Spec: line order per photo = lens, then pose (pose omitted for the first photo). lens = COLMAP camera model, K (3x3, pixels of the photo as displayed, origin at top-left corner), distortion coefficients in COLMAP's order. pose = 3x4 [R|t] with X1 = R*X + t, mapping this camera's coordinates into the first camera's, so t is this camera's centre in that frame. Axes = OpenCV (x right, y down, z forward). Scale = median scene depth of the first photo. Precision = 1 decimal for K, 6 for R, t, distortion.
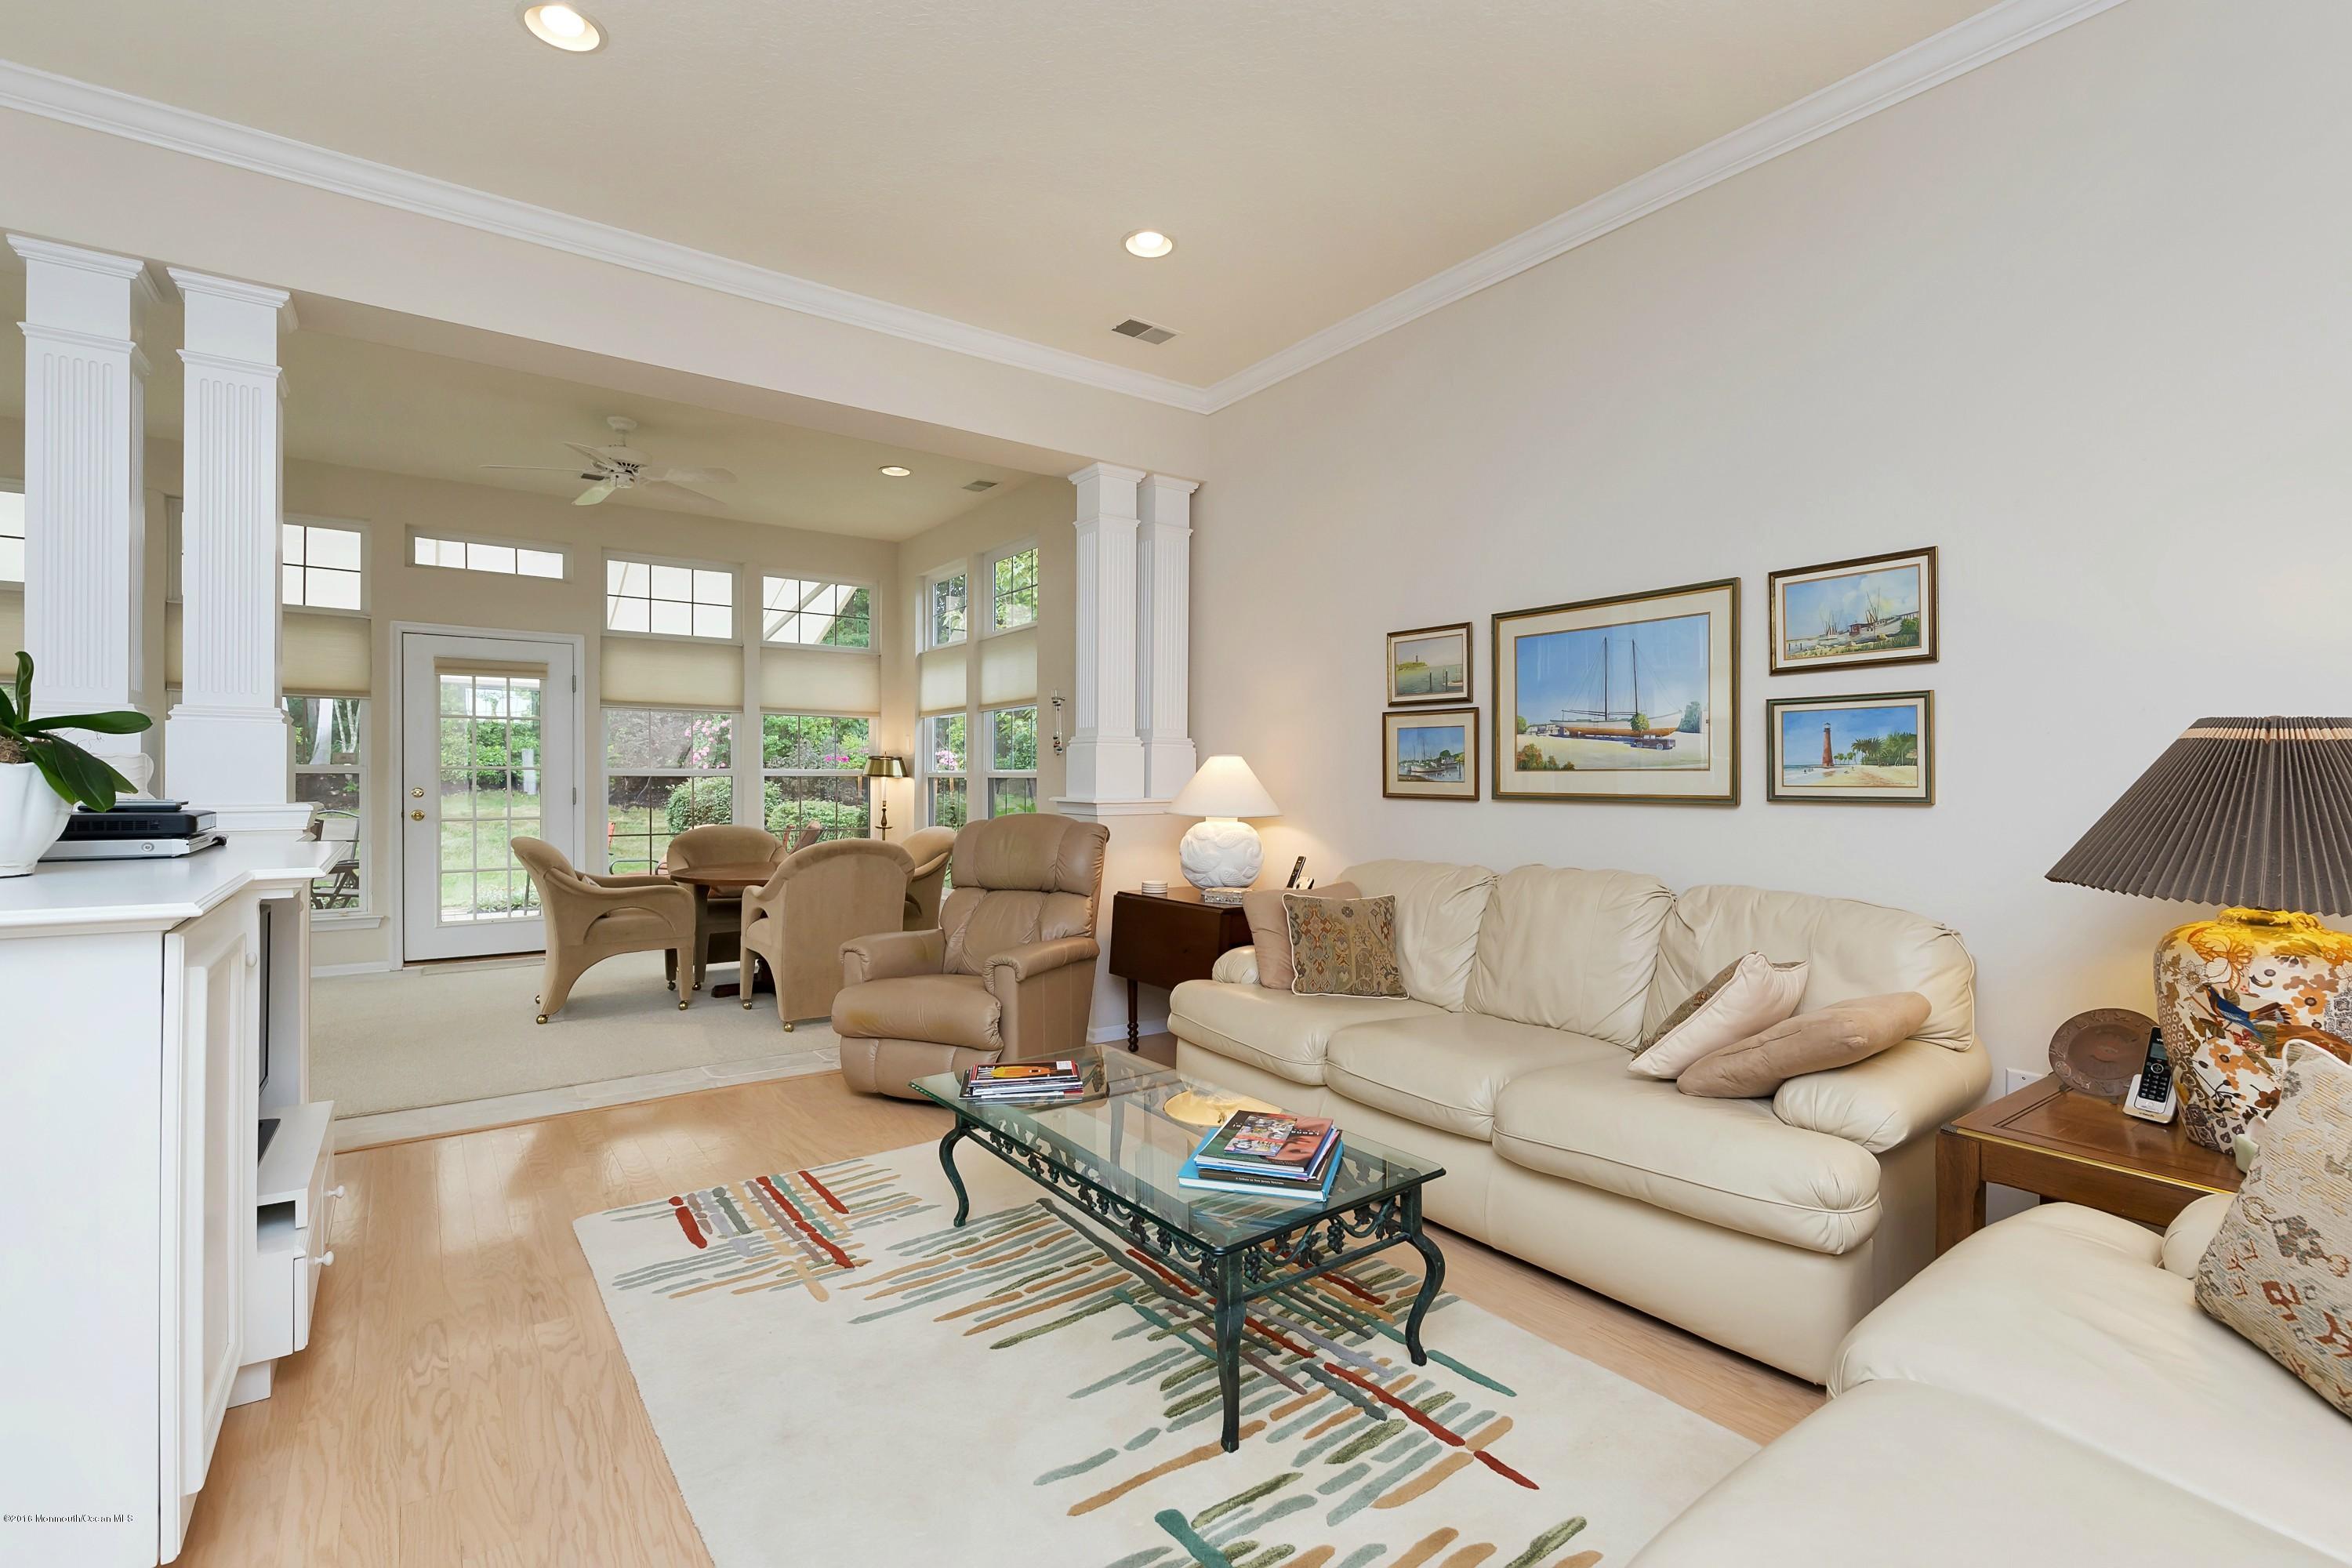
lens RADIAL K [[1058.5, 0, 1200.6], [0, 1058.5, 788.1], [0, 0, 1]] dist [-0.001369, -0.001568]
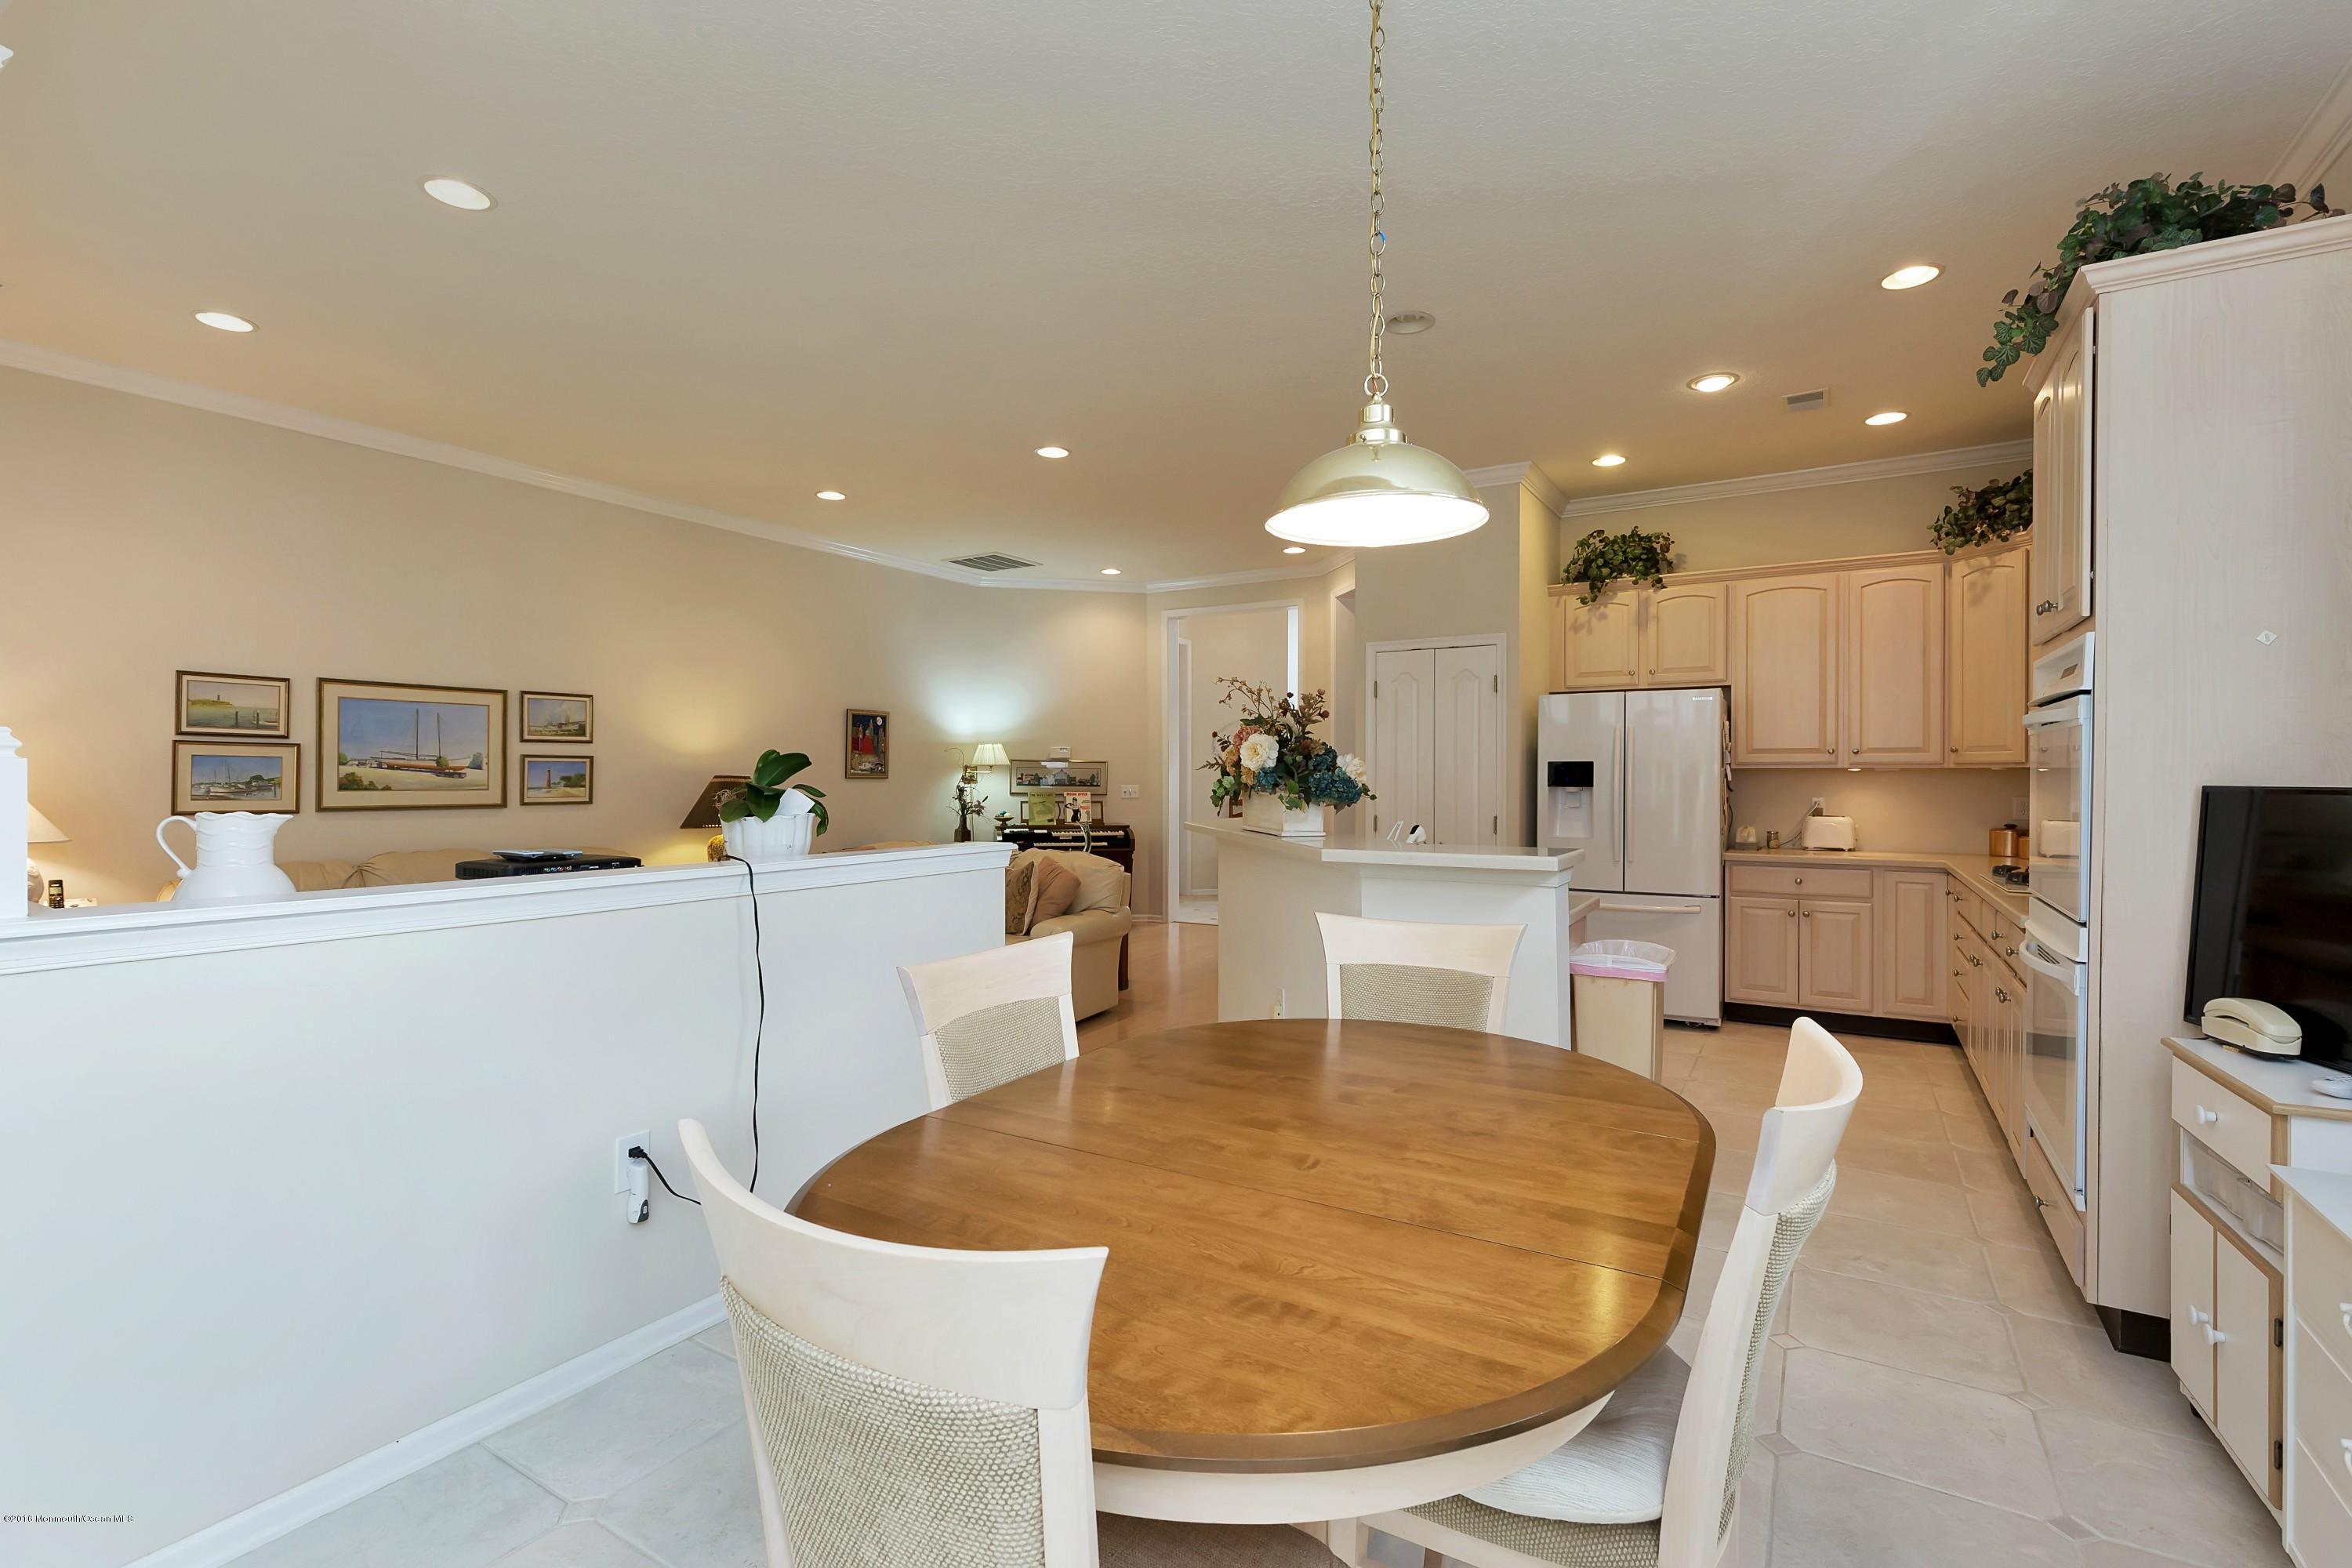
lens RADIAL K [[1058.5, 0, 1178.4], [0, 1058.5, 773.4], [0, 0, 1]] dist [-0.001369, -0.001568]
pose [[-0.374581, -0.002634, 0.927191, -1.416010], [0.002382, 0.999990, 0.003803, -0.041934], [-0.927191, 0.003633, -0.374571, 0.479438]]
